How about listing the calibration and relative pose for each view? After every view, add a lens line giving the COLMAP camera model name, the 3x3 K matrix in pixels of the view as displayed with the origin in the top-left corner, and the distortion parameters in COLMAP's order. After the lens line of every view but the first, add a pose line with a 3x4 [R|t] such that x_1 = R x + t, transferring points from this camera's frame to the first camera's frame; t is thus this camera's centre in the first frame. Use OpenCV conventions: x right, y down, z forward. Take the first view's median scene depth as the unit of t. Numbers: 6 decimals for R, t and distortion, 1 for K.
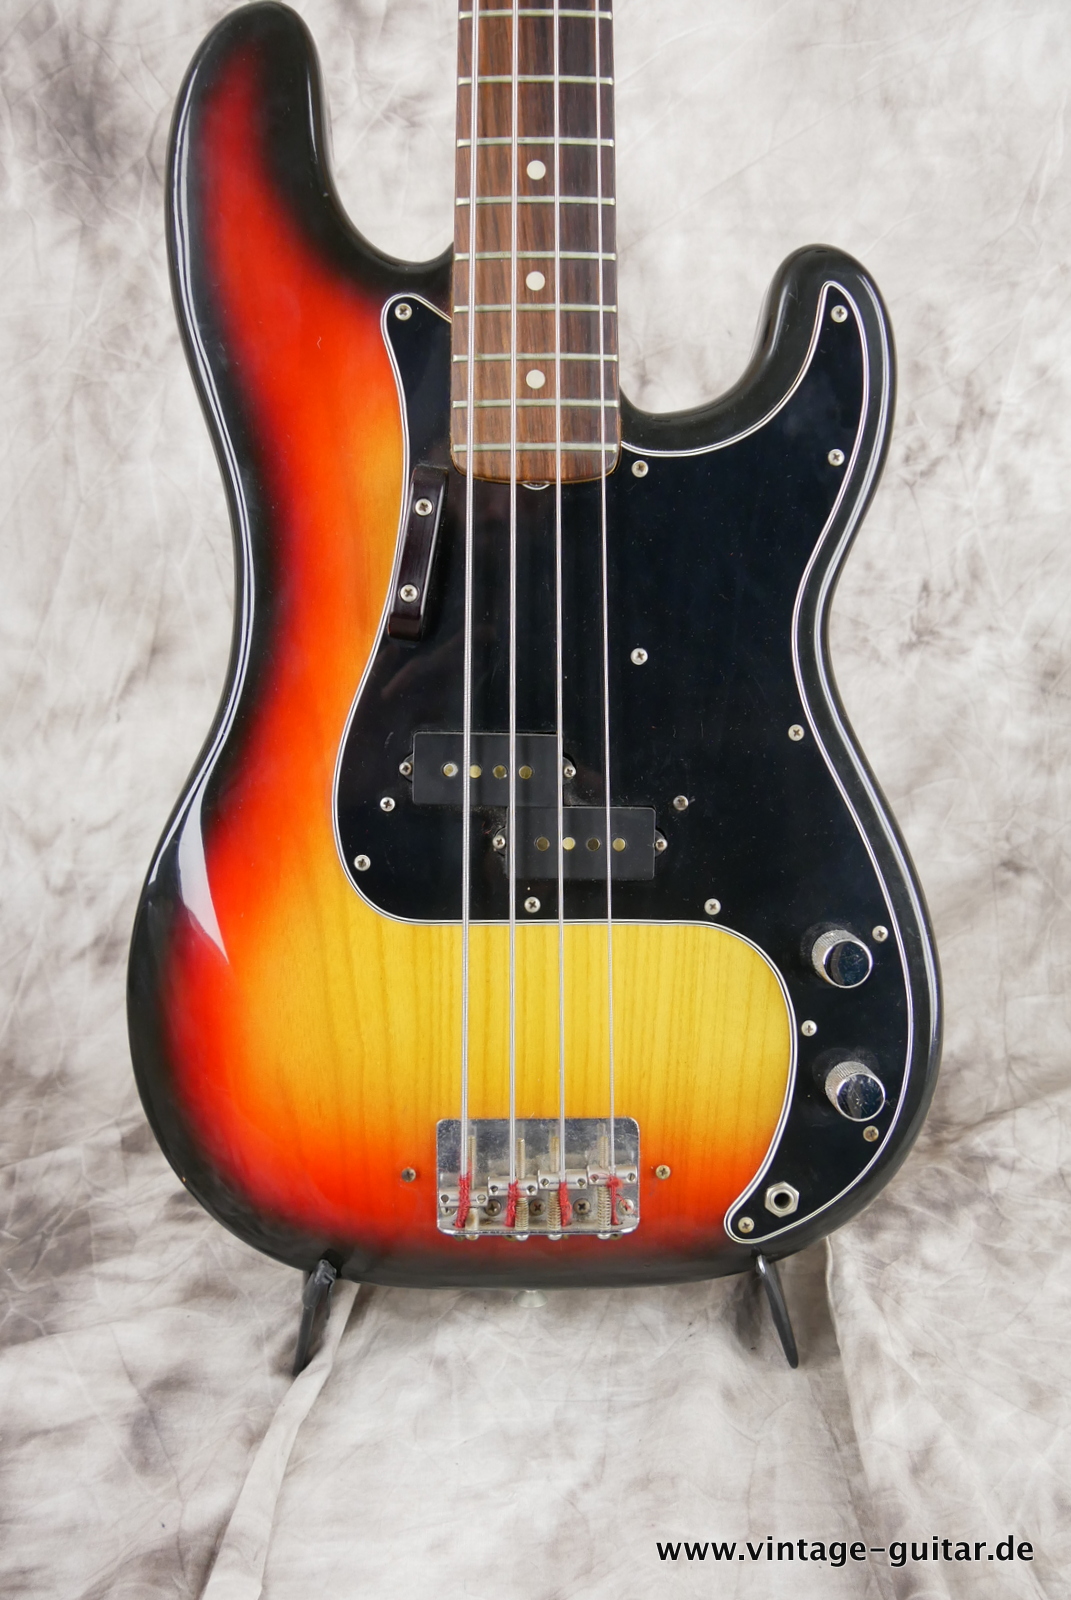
lens RADIAL K [[1325.4, 0, 517.6], [0, 1325.4, 814.7], [0, 0, 1]] dist [-0.068537, 0.033712]
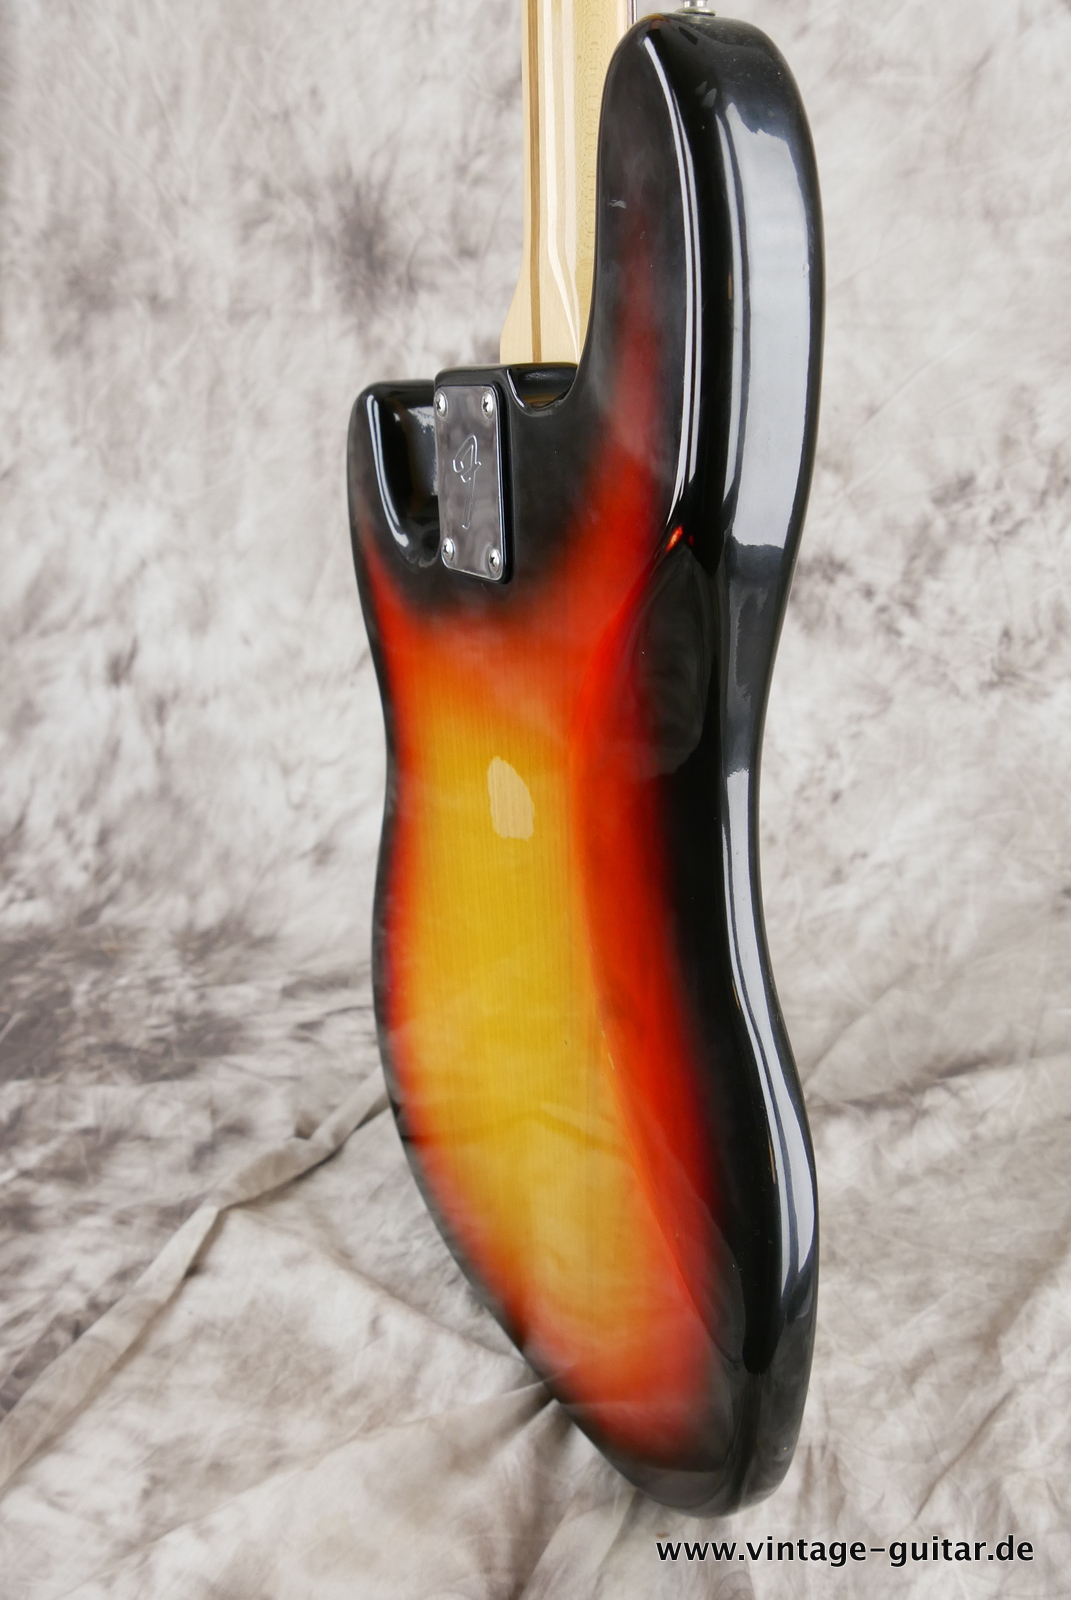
lens RADIAL K [[1325.4, 0, 528.9], [0, 1325.4, 804.2], [0, 0, 1]] dist [-0.068537, 0.033712]
pose [[0.935934, 0.113312, -0.333449, 0.348234], [-0.118902, 0.992899, 0.003669, 0.022940], [0.331497, 0.036214, 0.942761, -0.221861]]
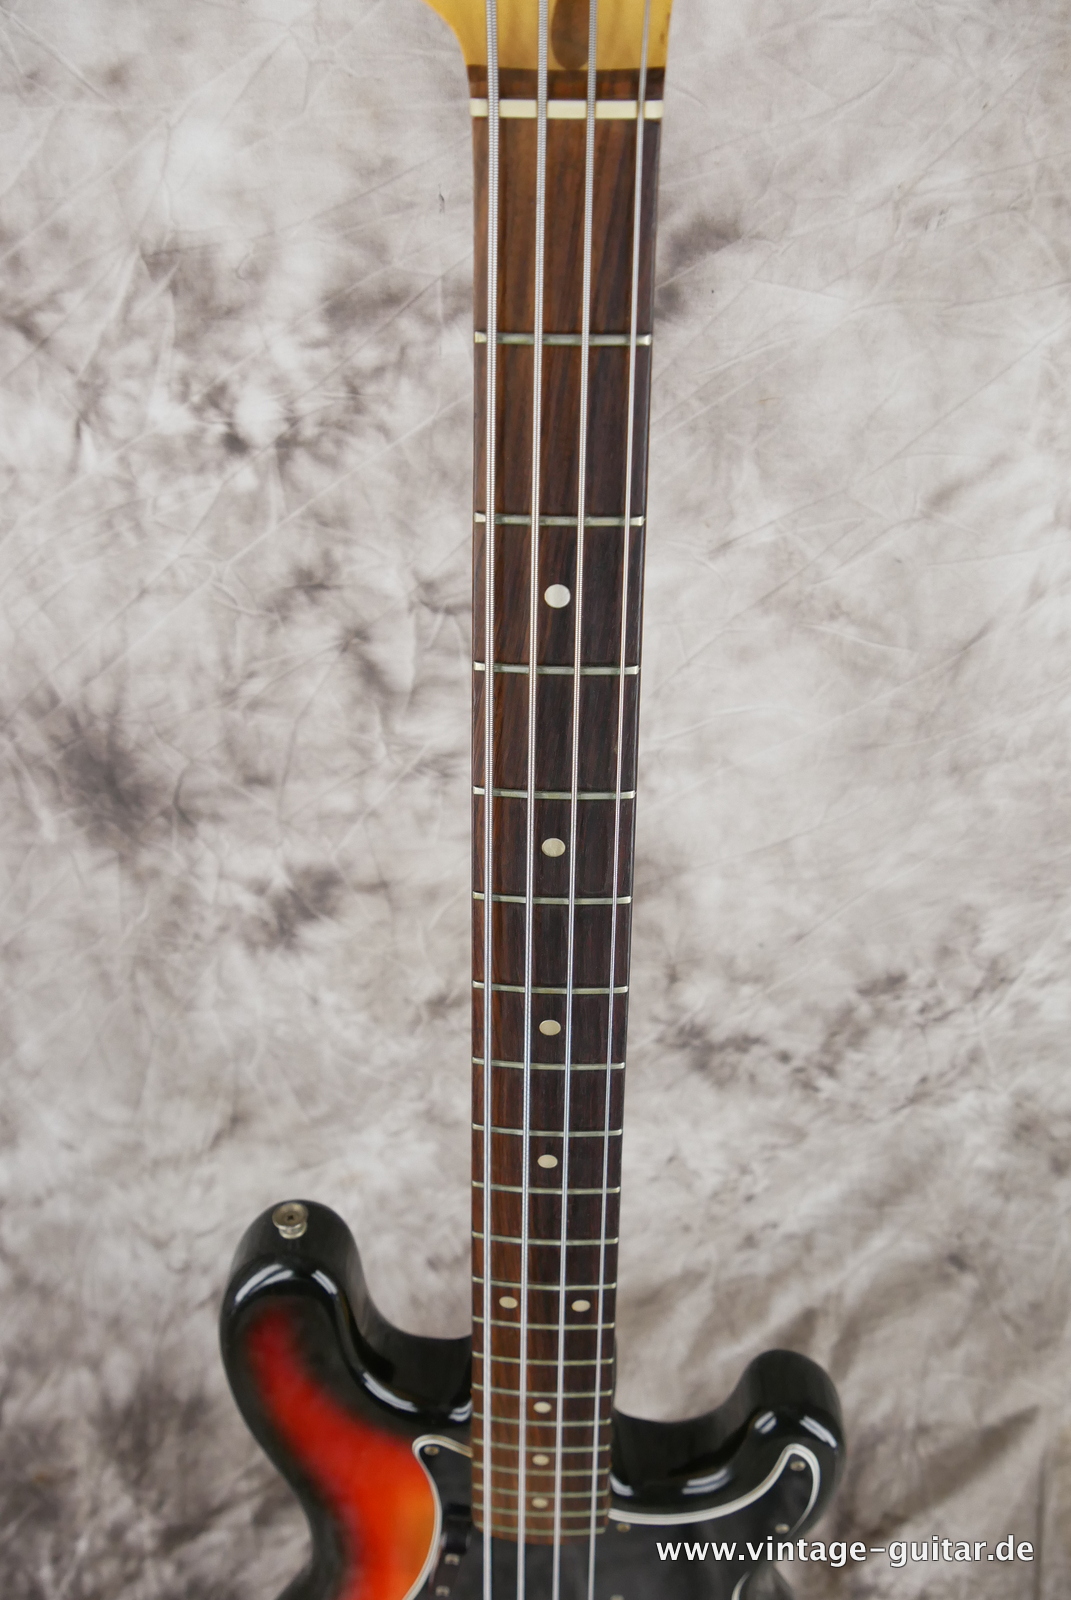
lens RADIAL K [[1325.4, 0, 531.2], [0, 1325.4, 796.5], [0, 0, 1]] dist [-0.068537, 0.033712]
pose [[0.998320, 0.039191, -0.042674, 0.023010], [-0.013349, 0.872292, 0.488804, -0.988450], [0.056381, -0.487413, 0.871349, 0.156112]]
